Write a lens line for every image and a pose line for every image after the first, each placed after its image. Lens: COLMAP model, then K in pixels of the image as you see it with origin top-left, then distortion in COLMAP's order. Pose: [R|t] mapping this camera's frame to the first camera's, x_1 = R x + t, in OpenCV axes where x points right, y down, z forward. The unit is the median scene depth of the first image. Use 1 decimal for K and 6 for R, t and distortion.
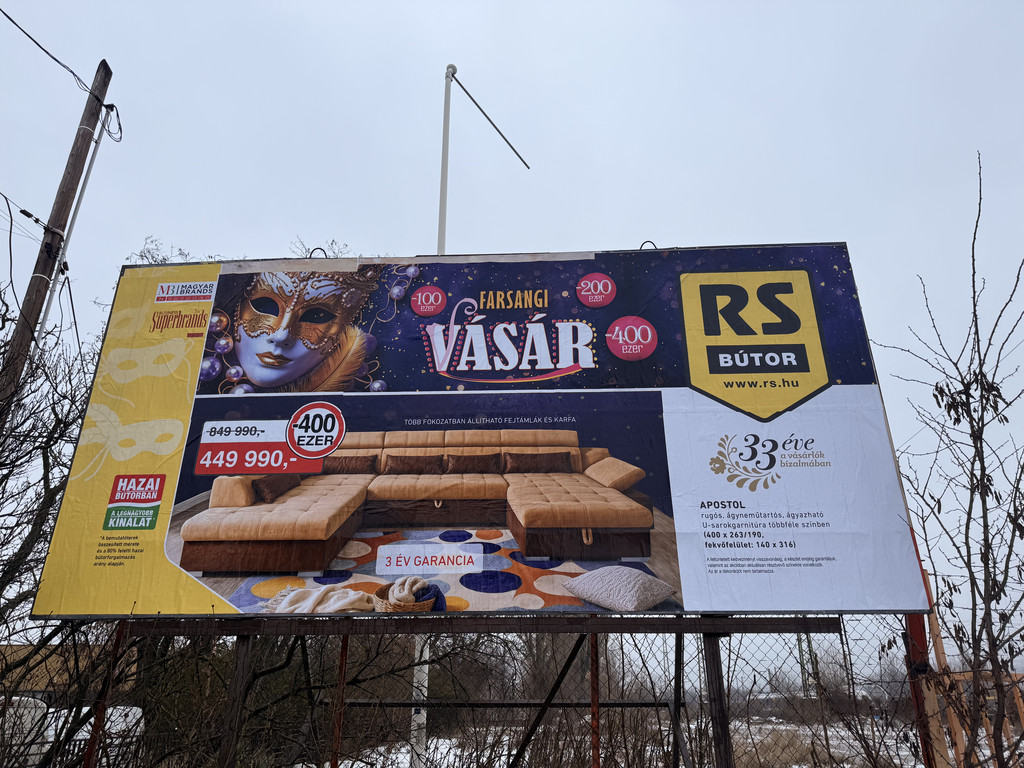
lens RADIAL K [[716.4, 0, 519.5], [0, 716.4, 391.6], [0, 0, 1]] dist [0.068904, -0.091516]
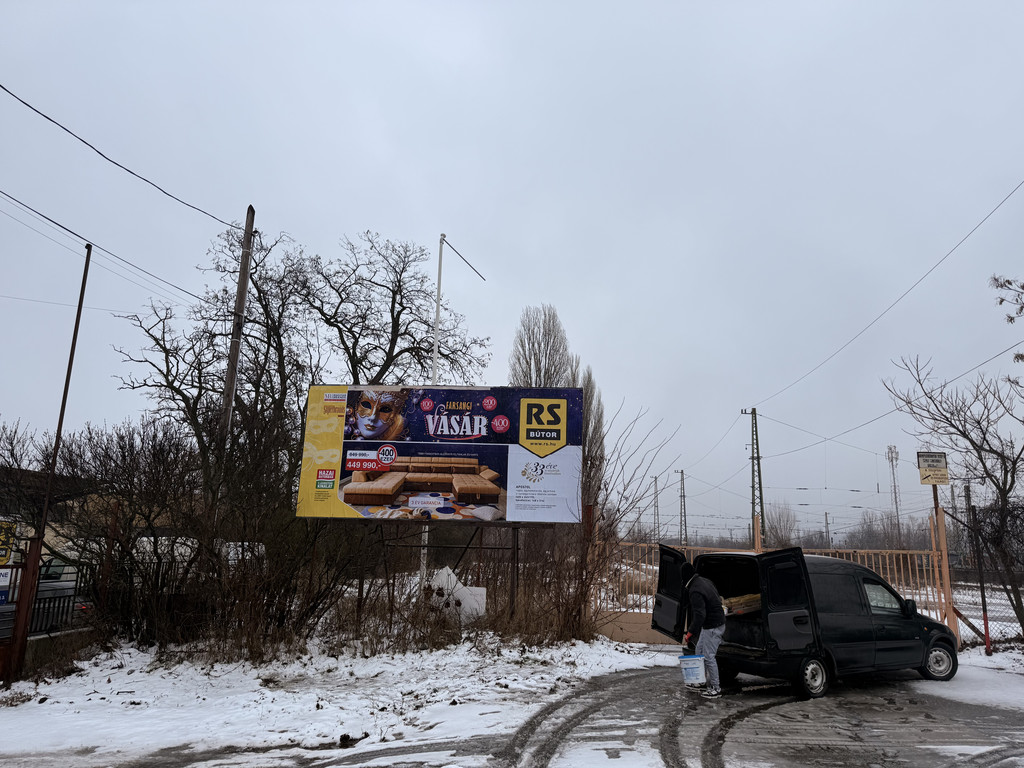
lens RADIAL K [[716.4, 0, 524.8], [0, 716.4, 378.6], [0, 0, 1]] dist [0.068904, -0.091516]
pose [[0.999571, 0.028528, -0.006576, 0.269753], [-0.026850, 0.982846, 0.182463, -0.769642], [0.011669, -0.182208, 0.983191, -1.716413]]
